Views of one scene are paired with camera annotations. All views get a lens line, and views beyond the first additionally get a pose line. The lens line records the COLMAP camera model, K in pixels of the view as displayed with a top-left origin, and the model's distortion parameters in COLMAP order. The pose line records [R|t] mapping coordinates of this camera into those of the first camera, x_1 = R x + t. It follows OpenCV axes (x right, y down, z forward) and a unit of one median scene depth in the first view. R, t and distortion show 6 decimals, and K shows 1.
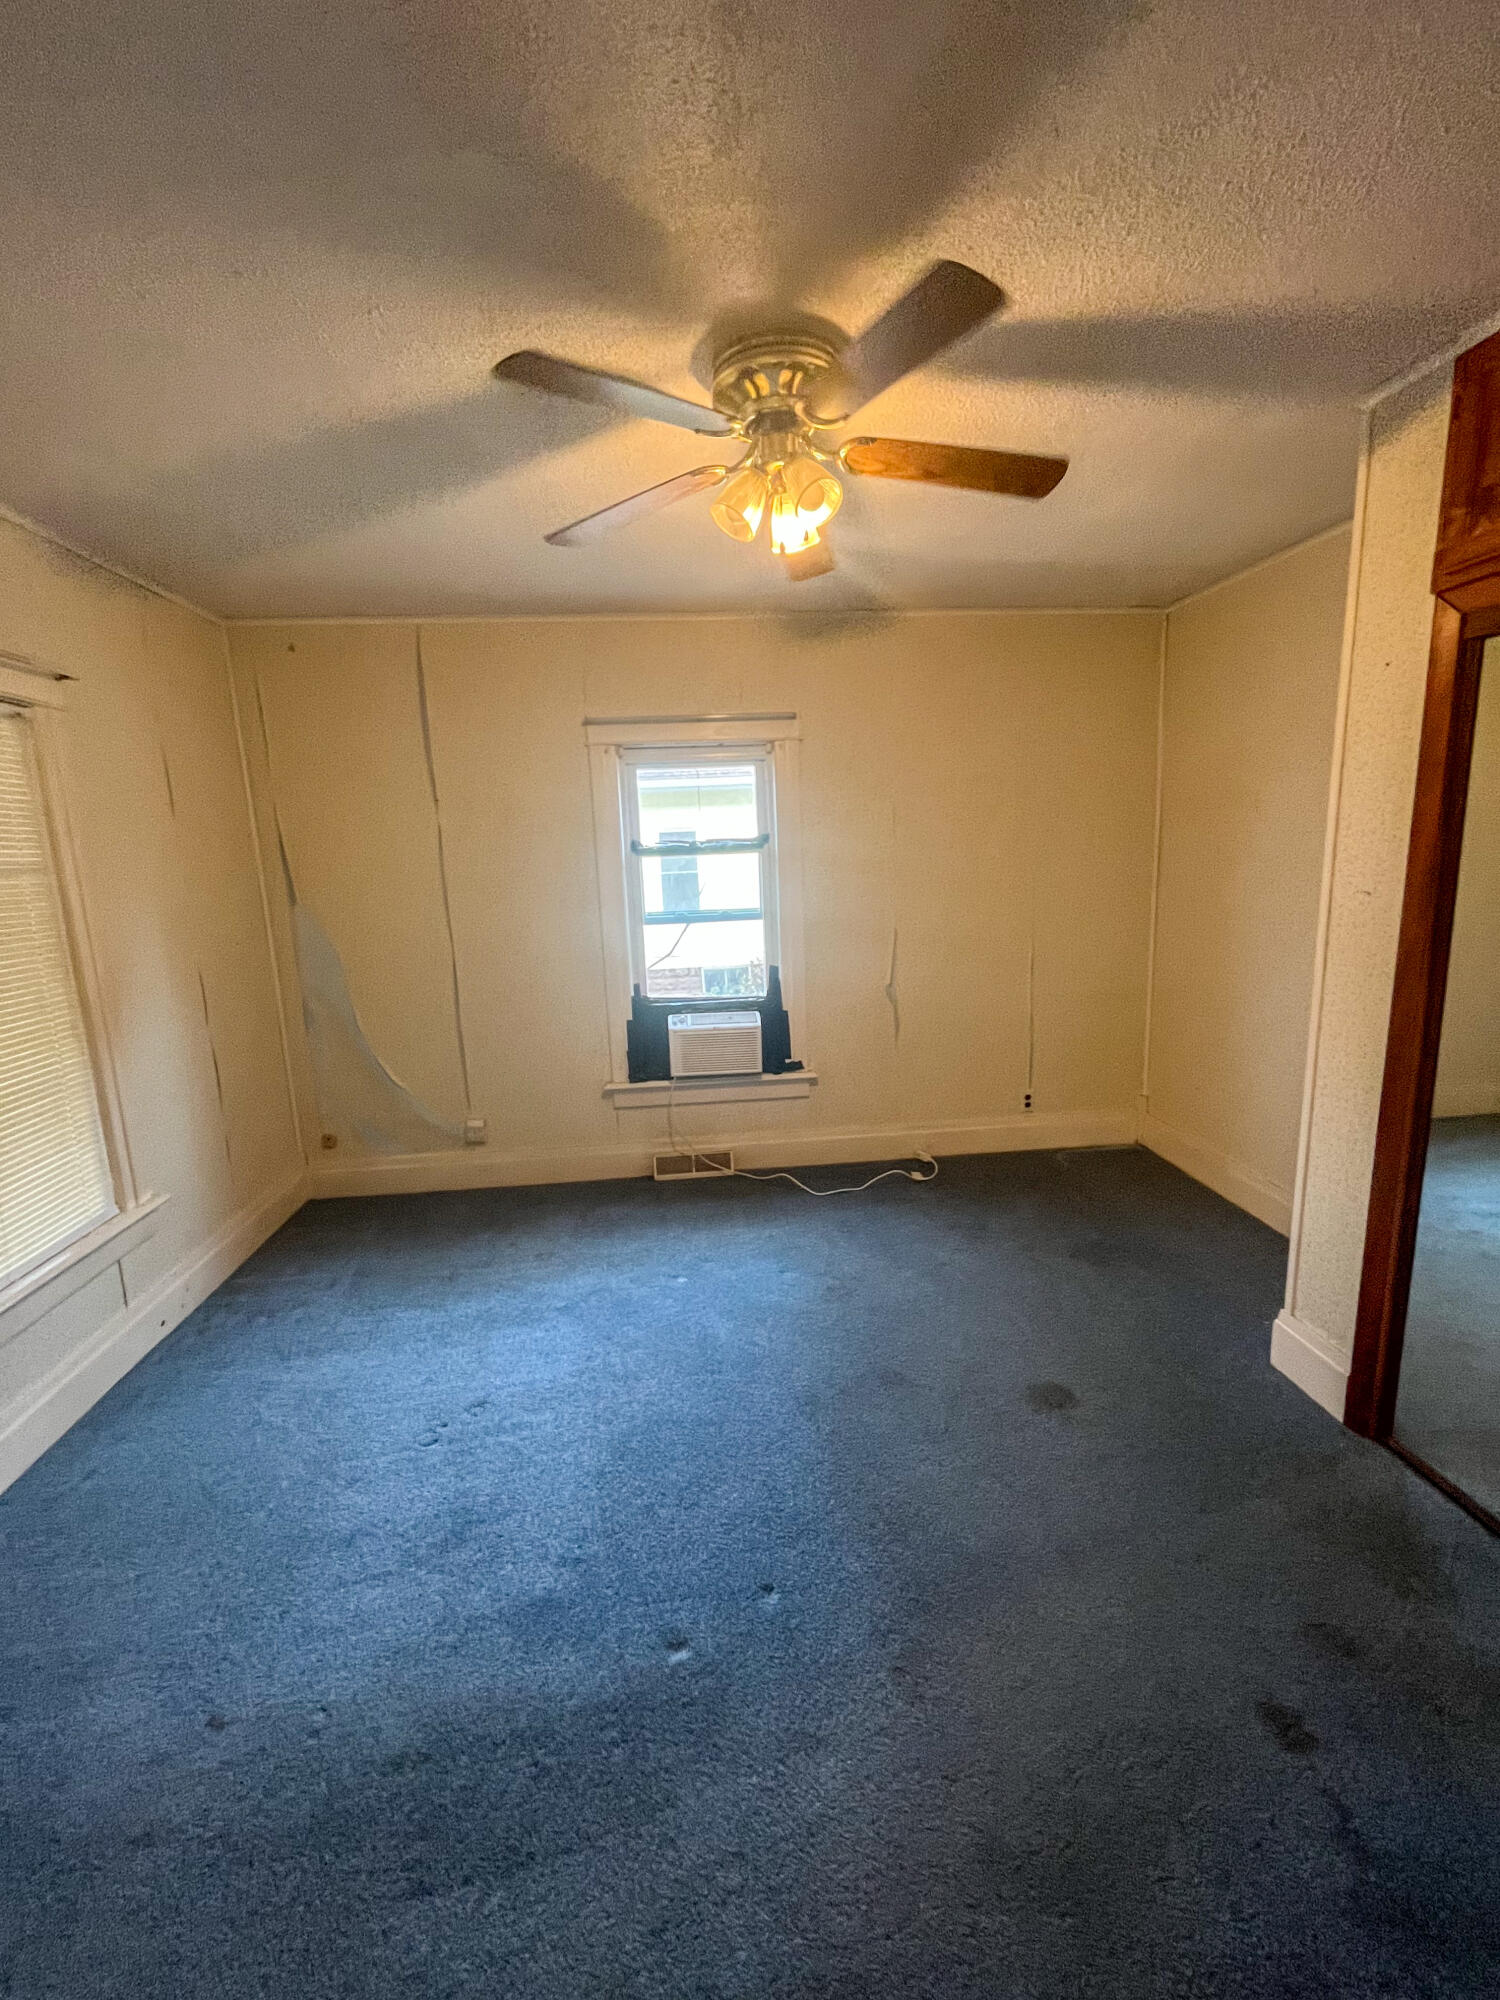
lens RADIAL K [[807.5, 0, 753.3], [0, 807.5, 999.4], [0, 0, 1]] dist [-0.007227, 0.000620]
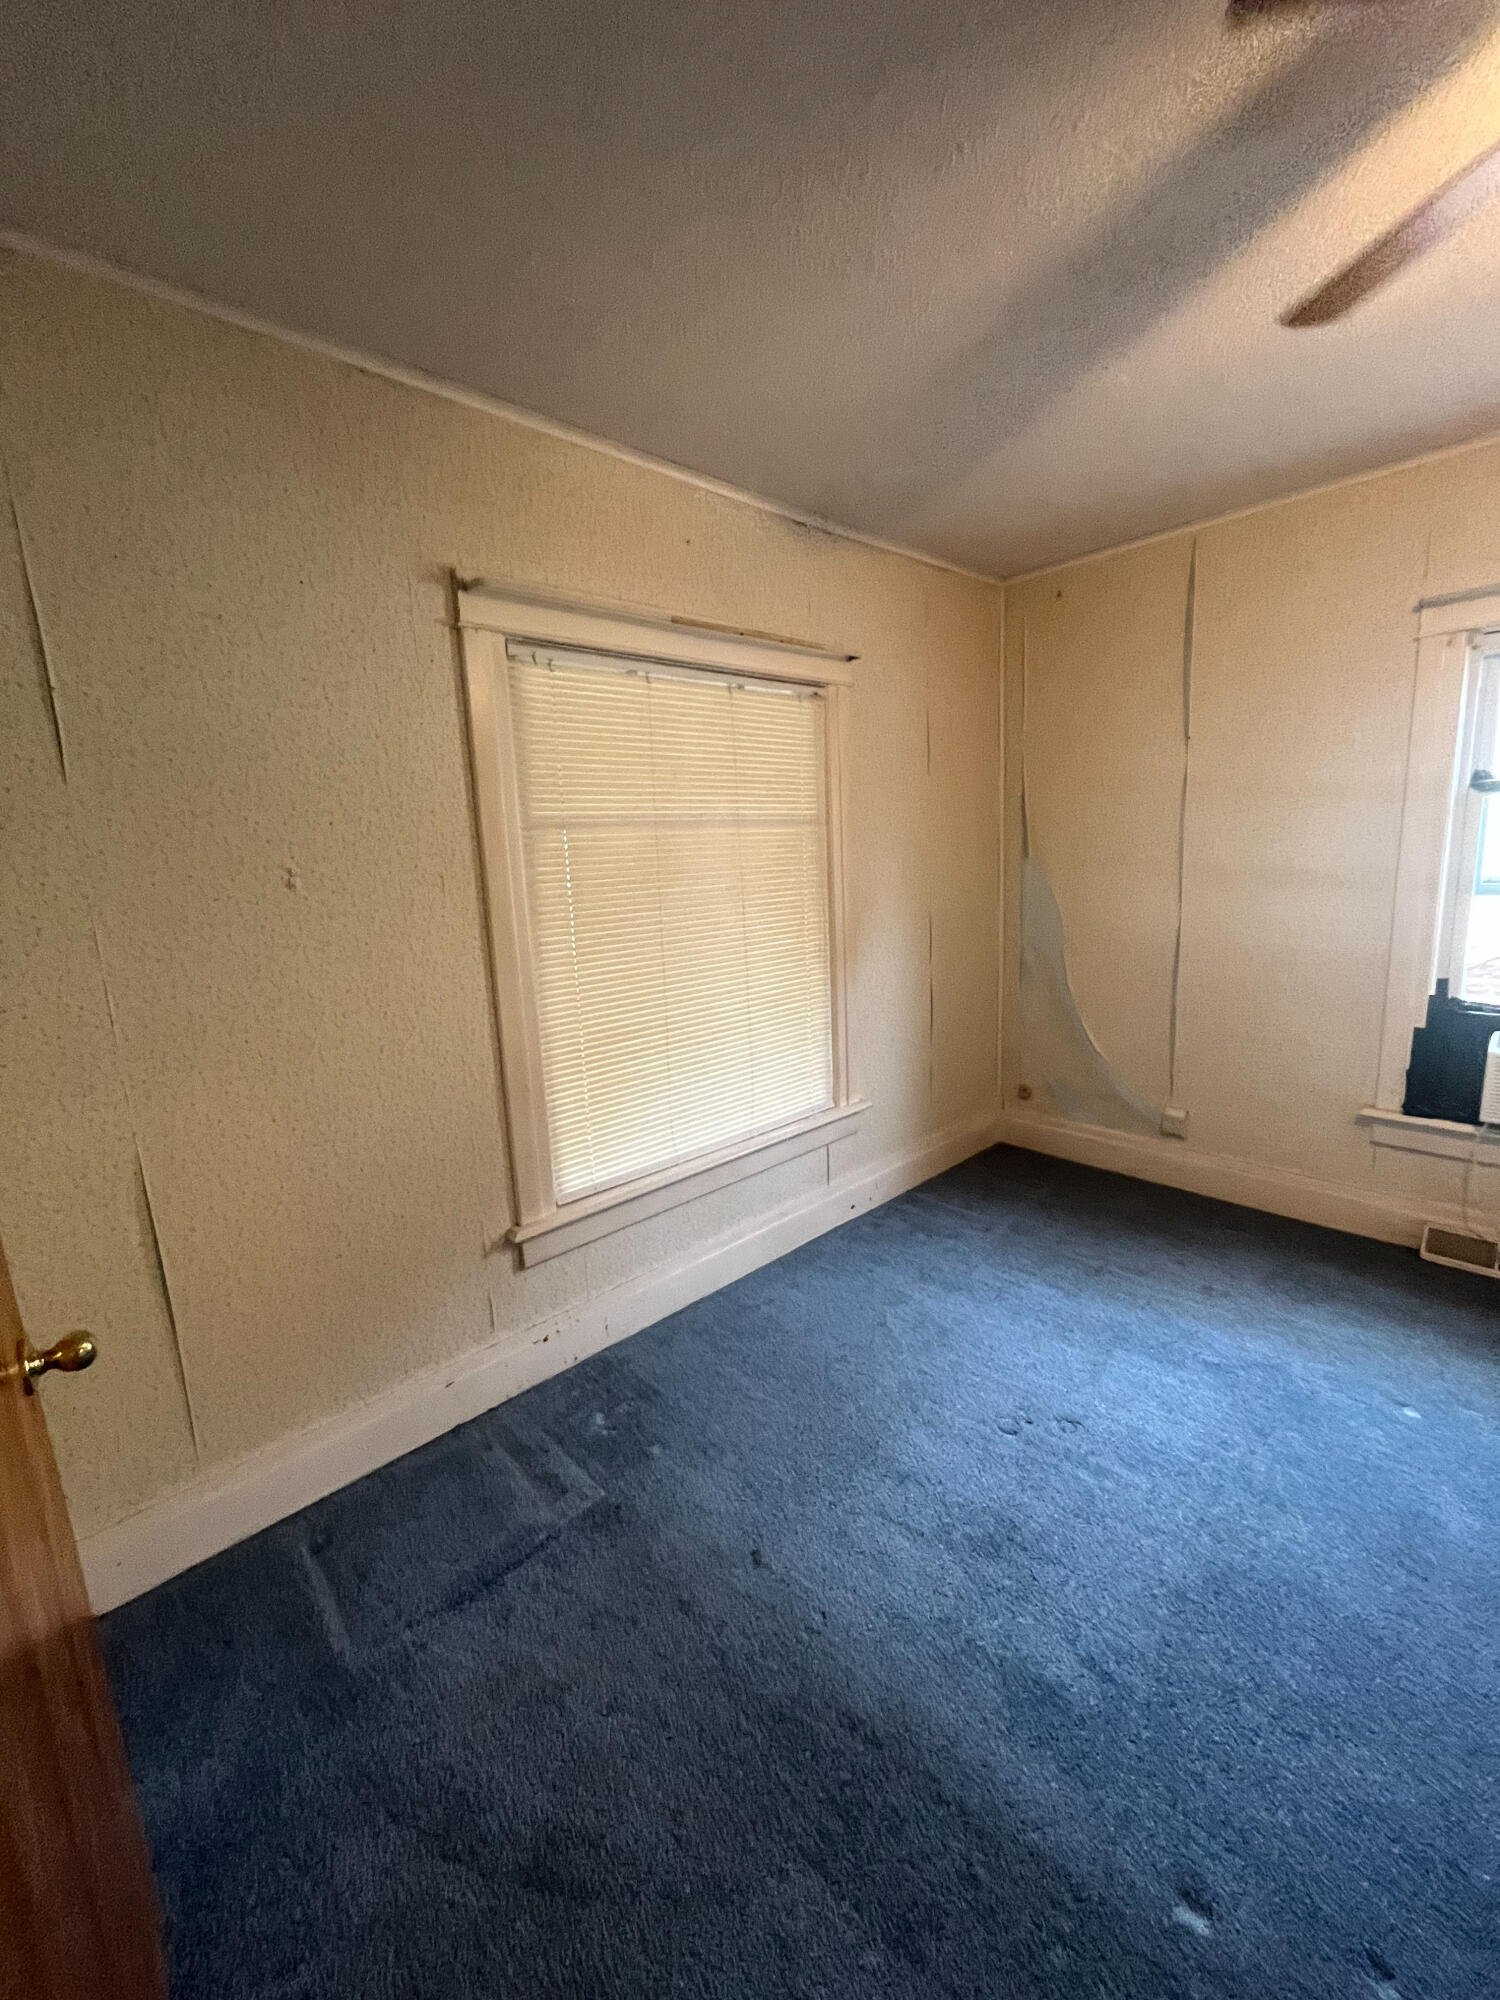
lens RADIAL K [[807.5, 0, 749.7], [0, 807.5, 998.3], [0, 0, 1]] dist [-0.007227, 0.000620]
pose [[0.601731, 0.150647, -0.784363, 0.064763], [-0.116495, 0.988103, 0.100408, -0.003401], [0.790157, 0.030956, 0.612122, 0.152274]]
